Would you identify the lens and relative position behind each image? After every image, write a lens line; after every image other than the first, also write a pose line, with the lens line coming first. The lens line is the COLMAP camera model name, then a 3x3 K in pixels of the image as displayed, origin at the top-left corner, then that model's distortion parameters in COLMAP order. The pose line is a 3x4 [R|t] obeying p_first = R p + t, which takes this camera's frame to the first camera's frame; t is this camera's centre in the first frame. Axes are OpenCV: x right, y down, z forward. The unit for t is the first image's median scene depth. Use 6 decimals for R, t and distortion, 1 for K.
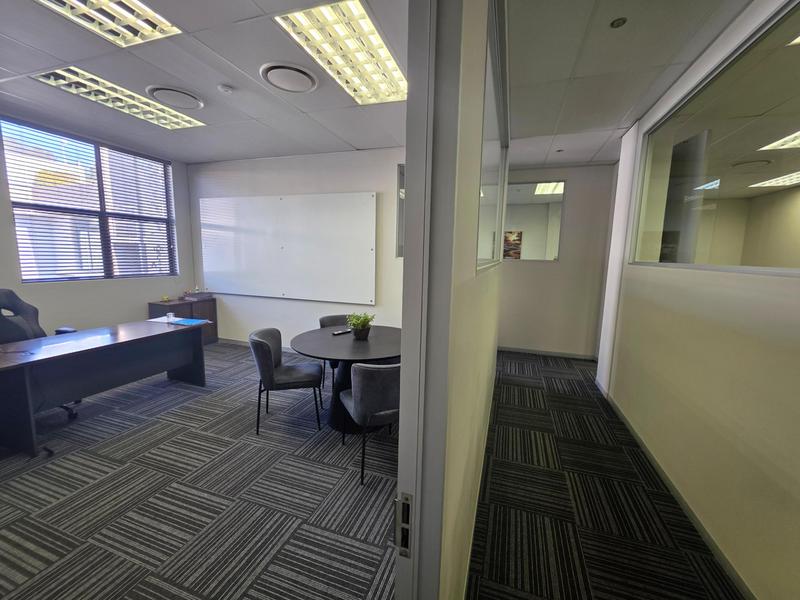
lens RADIAL K [[322.4, 0, 410.6], [0, 322.4, 298.5], [0, 0, 1]] dist [-0.002809, 0.000103]
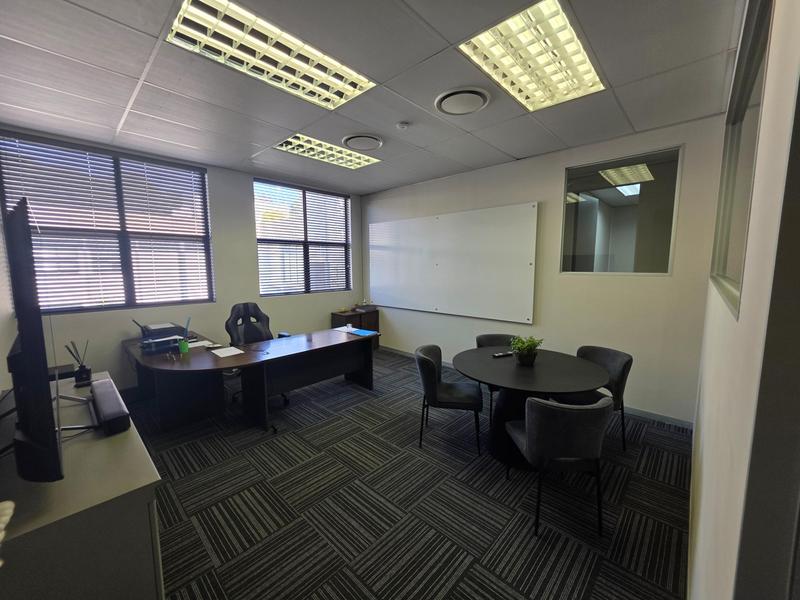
lens RADIAL K [[319.9, 0, 400.0], [0, 319.9, 300.0], [0, 0, 1]] dist [0.000183, -0.000438]
pose [[0.903977, 0.018104, -0.427198, -0.099301], [-0.028055, 0.999462, -0.017010, -0.034917], [0.426660, 0.027362, 0.903998, 0.021994]]
